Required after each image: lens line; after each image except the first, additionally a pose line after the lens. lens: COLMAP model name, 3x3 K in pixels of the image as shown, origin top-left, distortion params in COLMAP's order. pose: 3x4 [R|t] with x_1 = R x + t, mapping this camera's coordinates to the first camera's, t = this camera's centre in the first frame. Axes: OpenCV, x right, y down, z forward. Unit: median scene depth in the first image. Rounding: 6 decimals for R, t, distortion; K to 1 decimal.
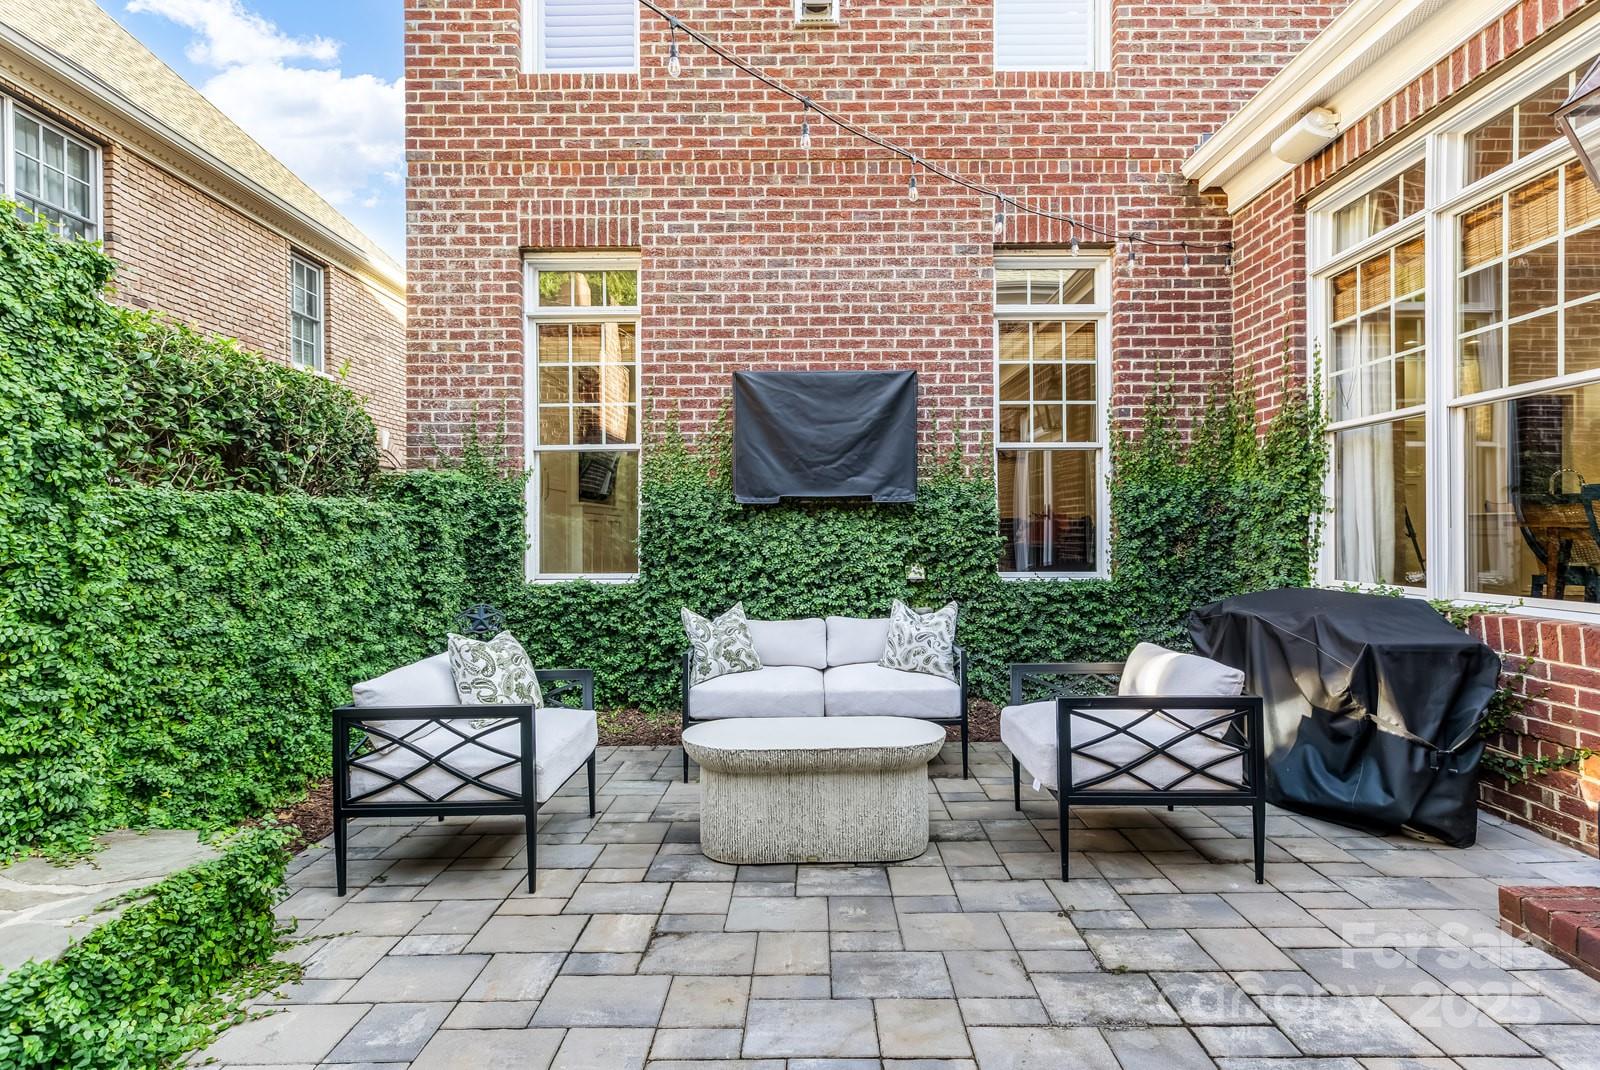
lens RADIAL K [[726.6, 0, 800.8], [0, 726.6, 536.4], [0, 0, 1]] dist [0.003027, 0.000477]
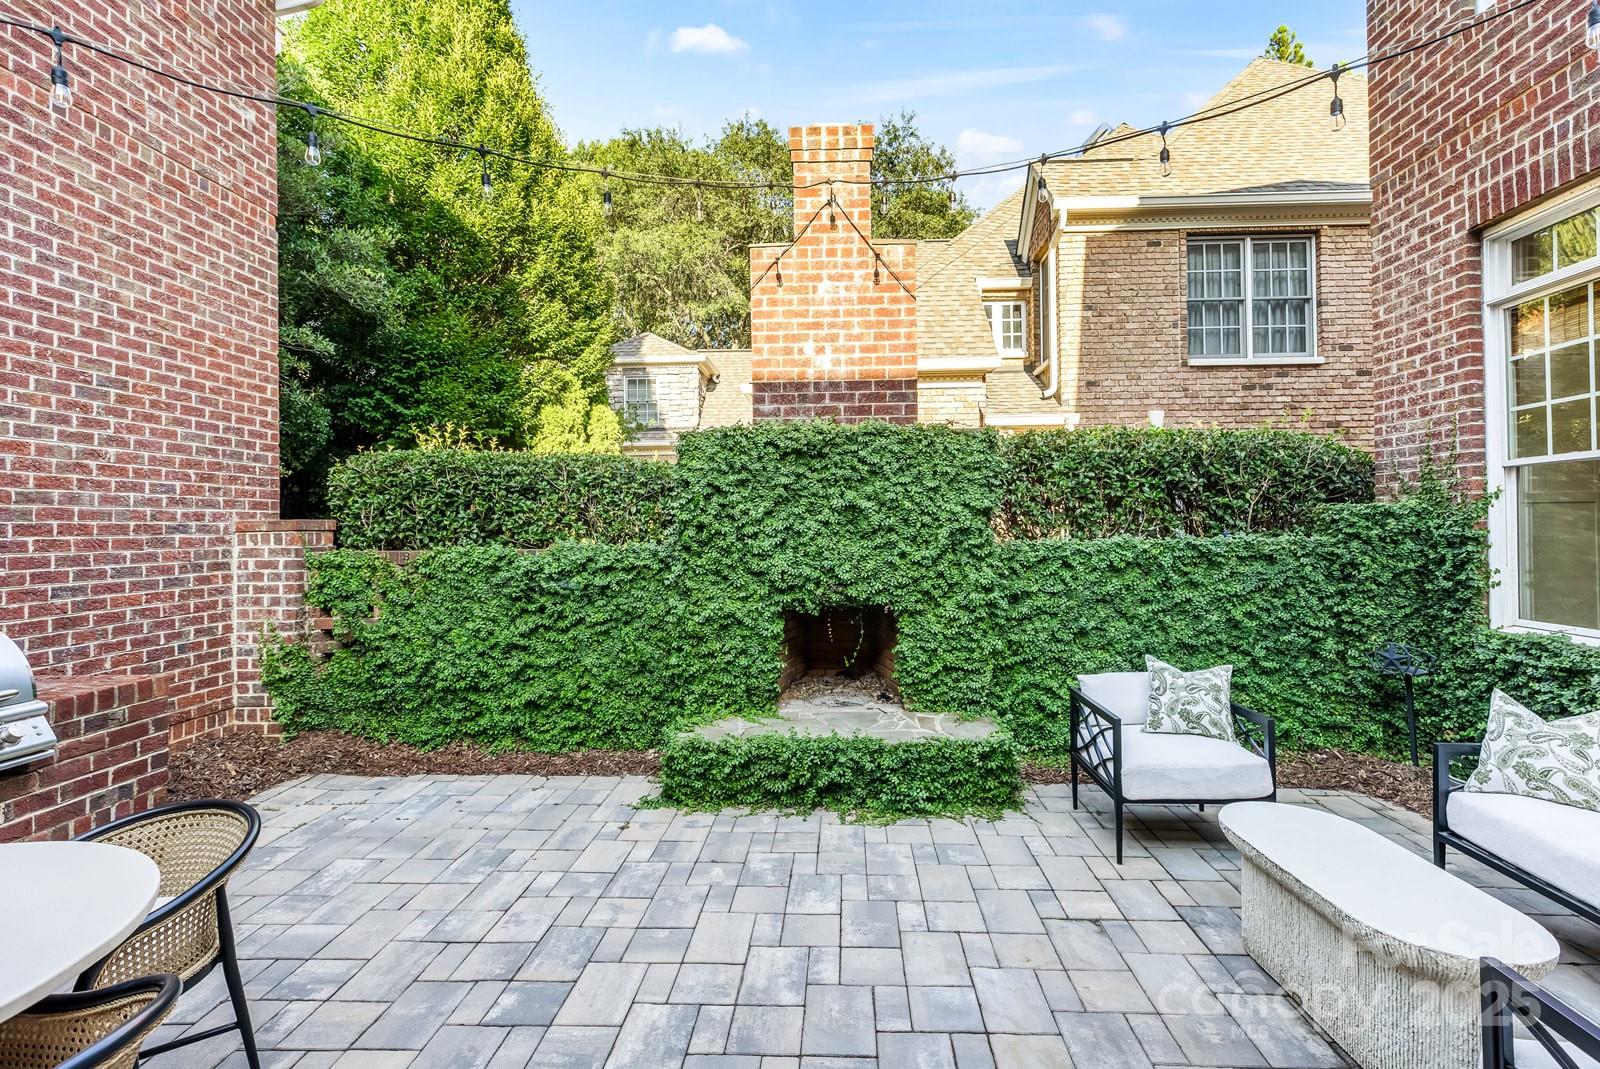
lens RADIAL K [[726.6, 0, 809.2], [0, 726.6, 527.1], [0, 0, 1]] dist [0.003027, 0.000477]
pose [[-0.042056, 0.005222, -0.999102, 0.494983], [0.007701, 0.999958, 0.004902, -0.062453], [0.999086, -0.007488, -0.042094, 0.267054]]
